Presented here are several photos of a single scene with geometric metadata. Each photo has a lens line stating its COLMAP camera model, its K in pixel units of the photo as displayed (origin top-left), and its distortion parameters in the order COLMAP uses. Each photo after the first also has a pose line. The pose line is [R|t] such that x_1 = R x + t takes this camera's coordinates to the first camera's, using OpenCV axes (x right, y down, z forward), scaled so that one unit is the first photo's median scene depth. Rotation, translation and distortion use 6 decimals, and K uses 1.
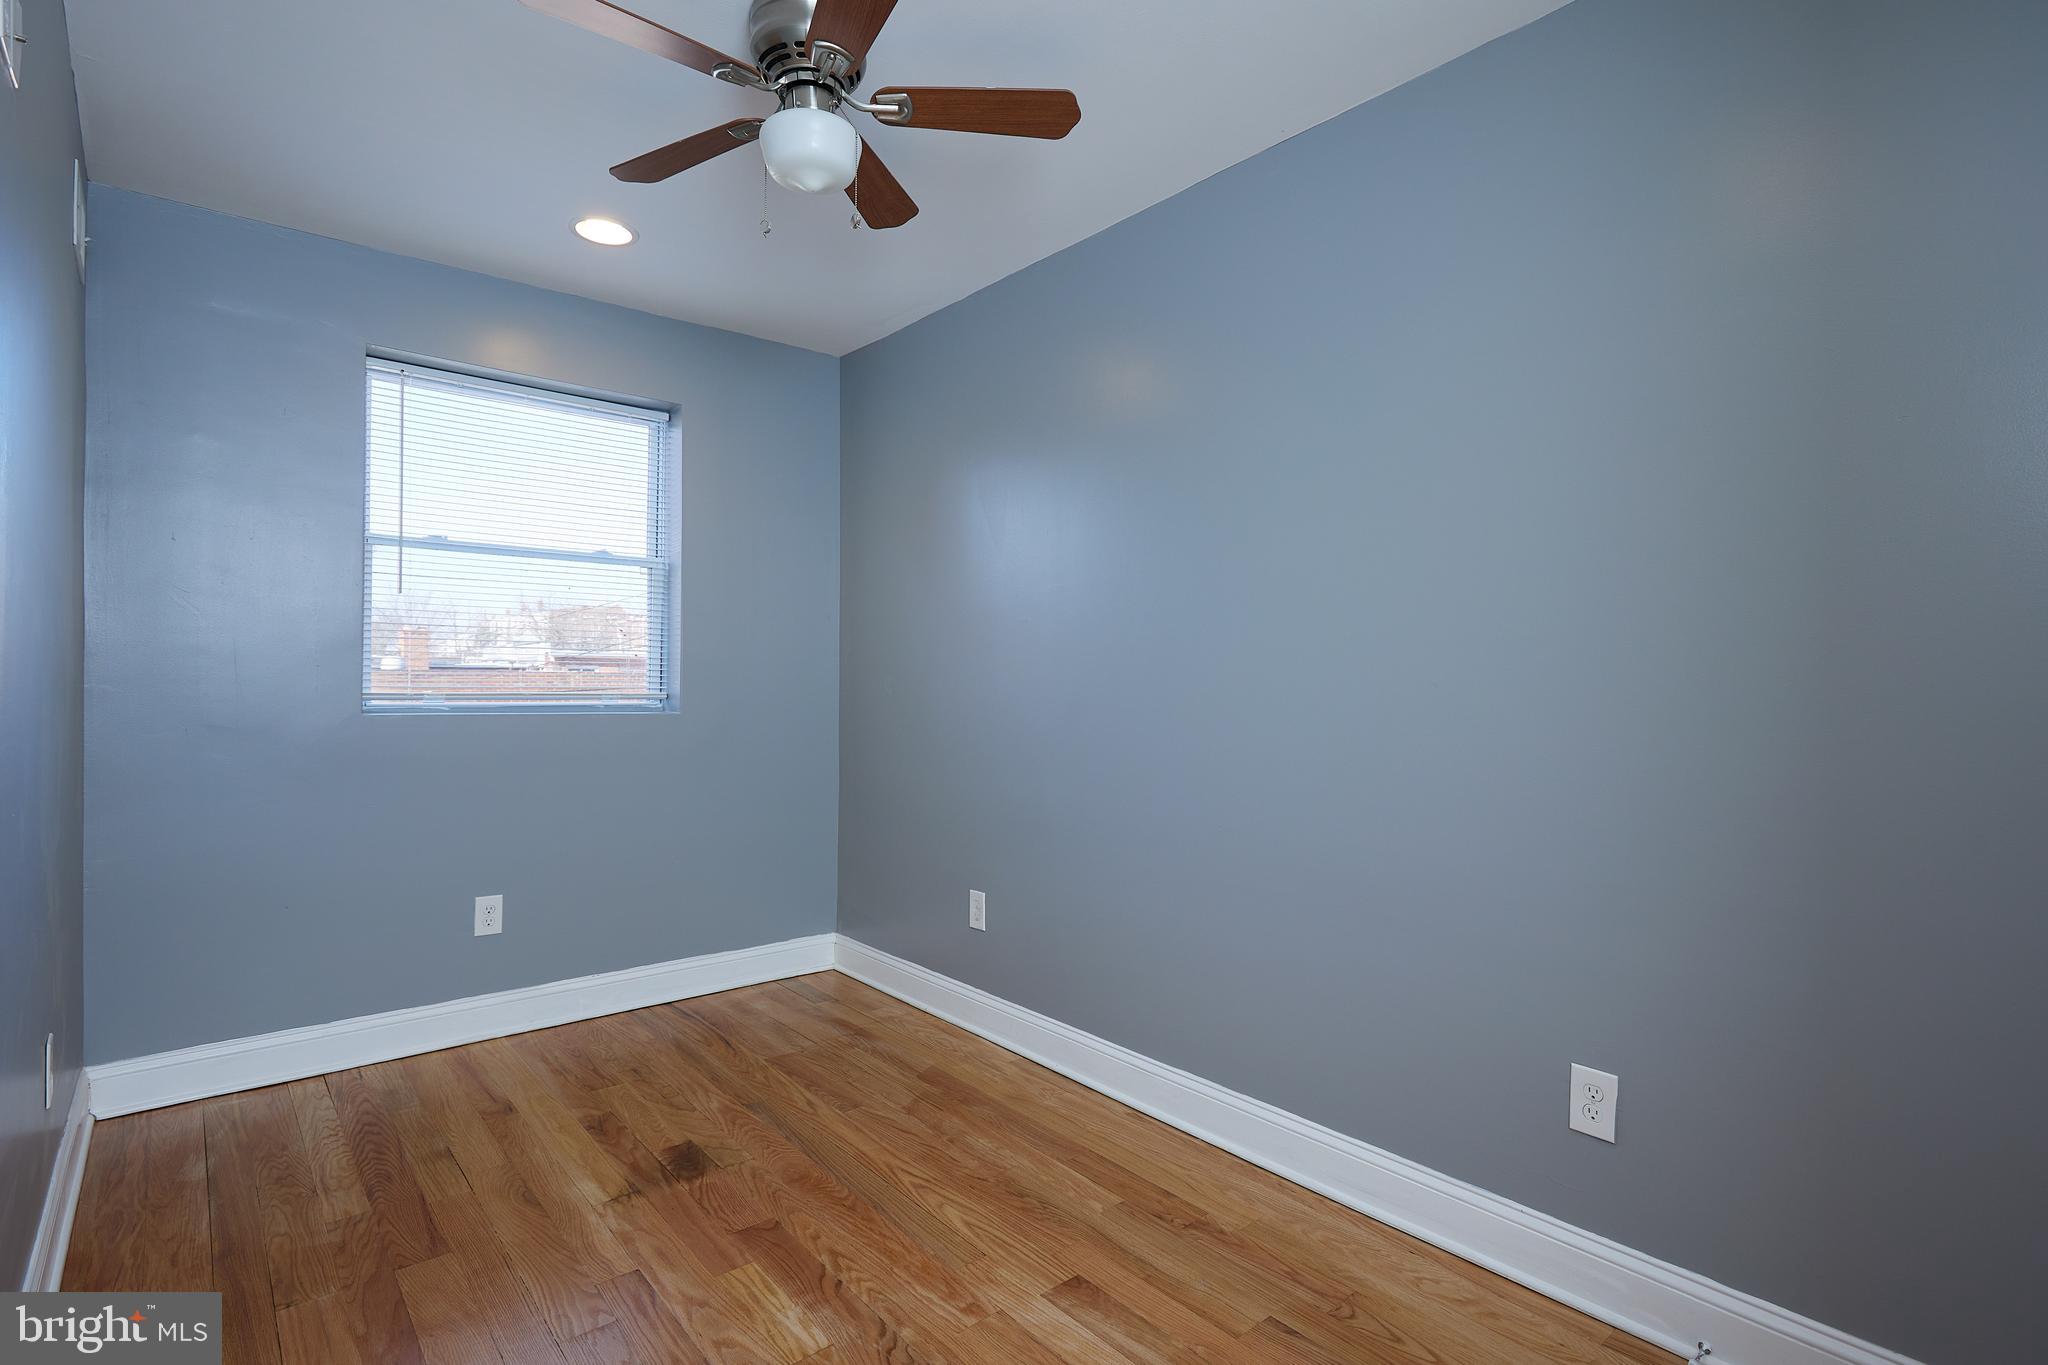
lens RADIAL K [[1010.8, 0, 1028.5], [0, 1010.8, 681.6], [0, 0, 1]] dist [0.000550, -0.001571]
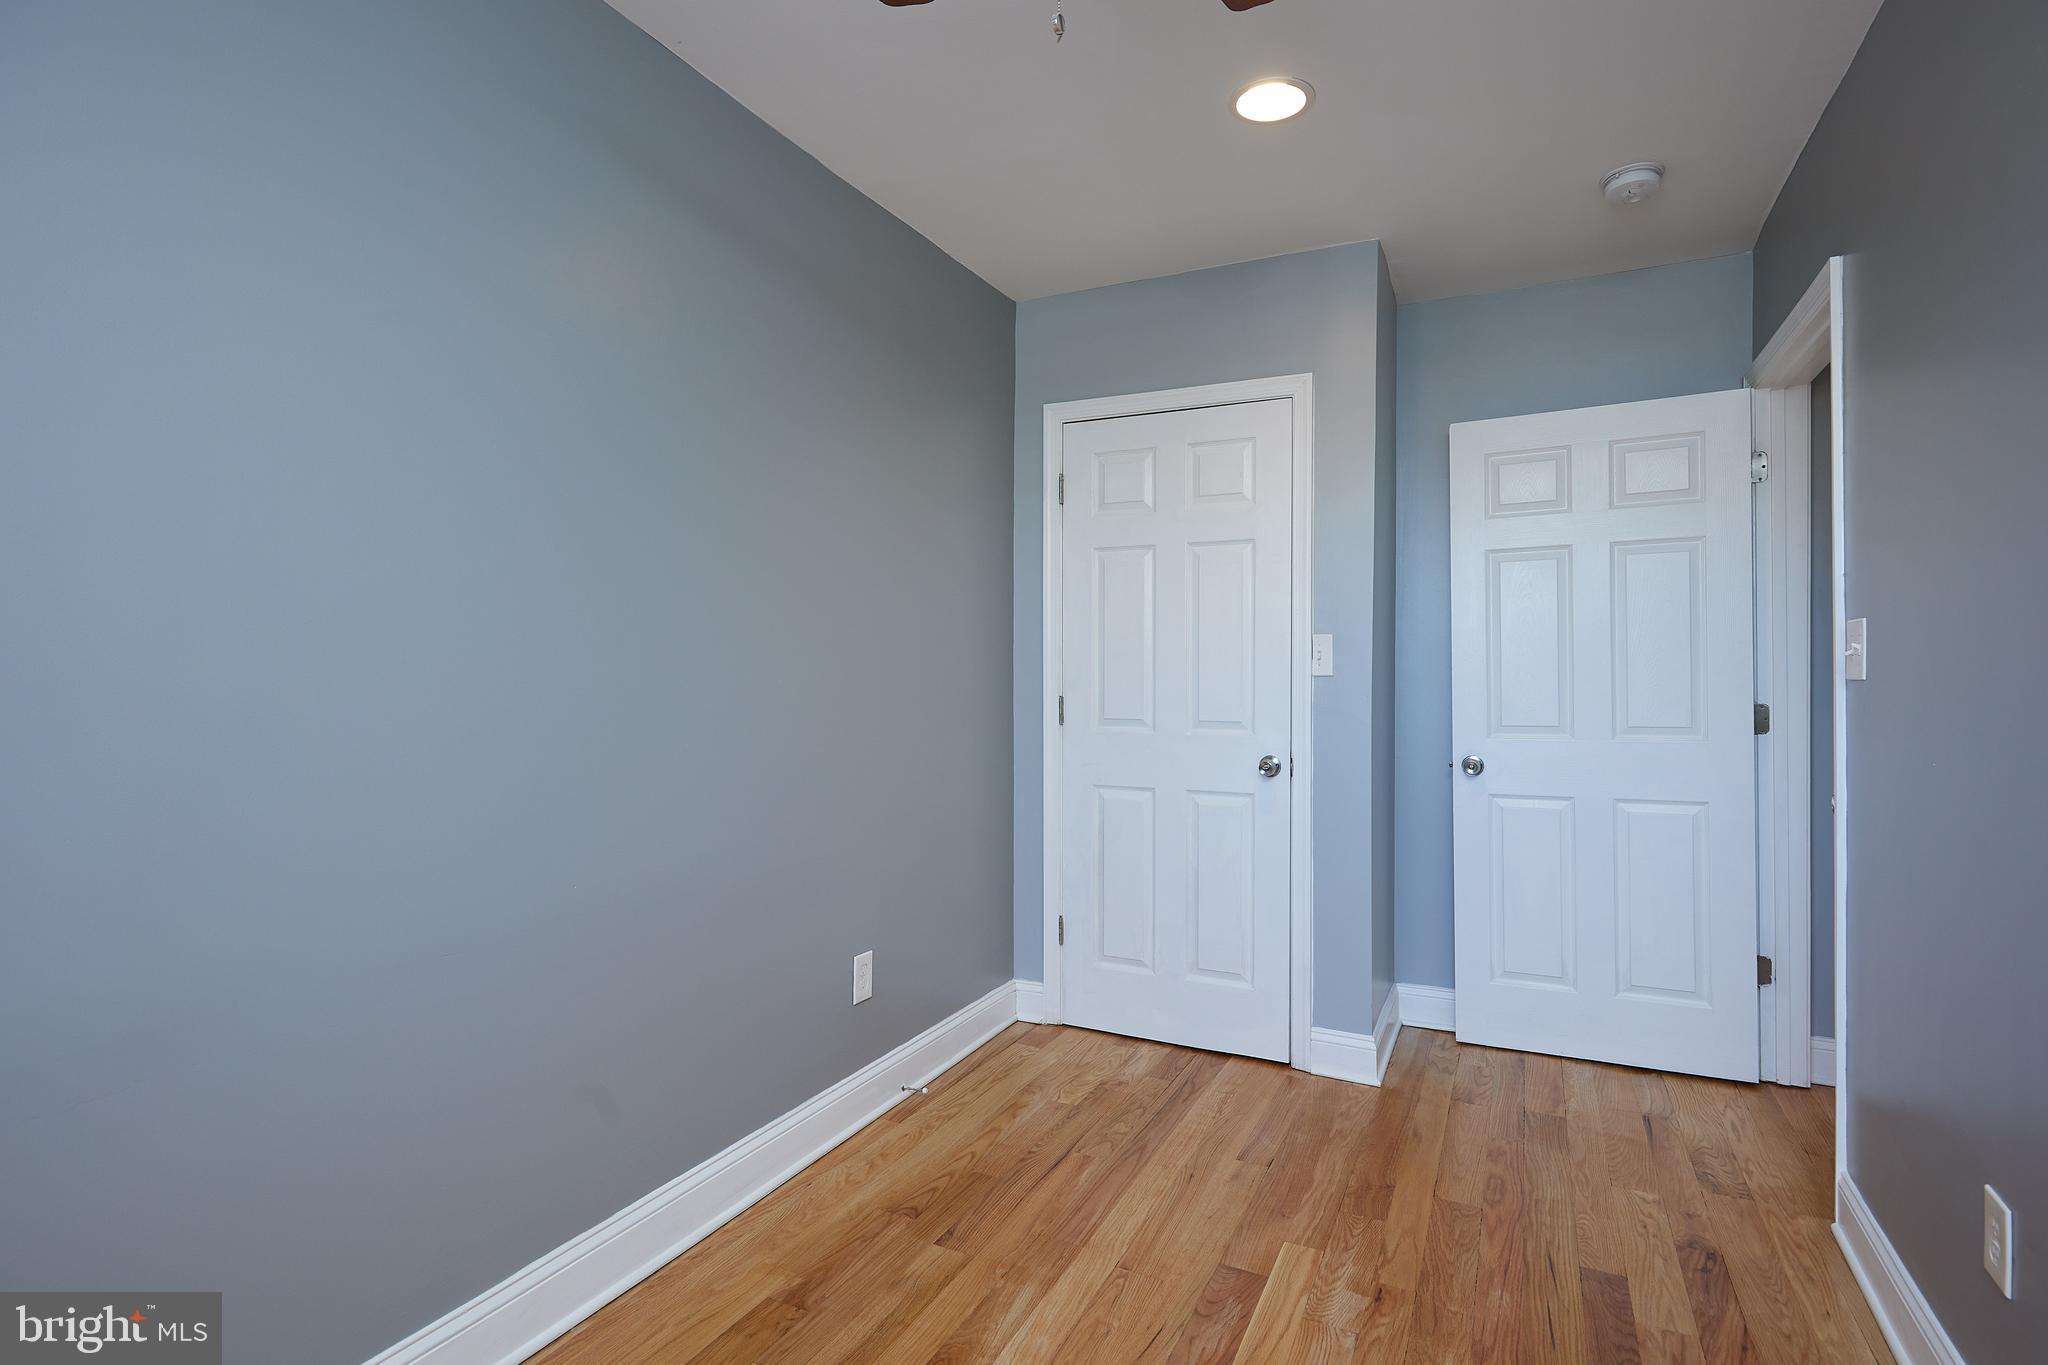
lens RADIAL K [[1010.8, 0, 1028.8], [0, 1010.8, 678.5], [0, 0, 1]] dist [0.000550, -0.001571]
pose [[-0.415520, -0.006483, 0.909561, -0.835227], [-0.006846, 0.999969, 0.004000, -0.016199], [-0.909558, -0.004565, -0.415551, 1.371708]]
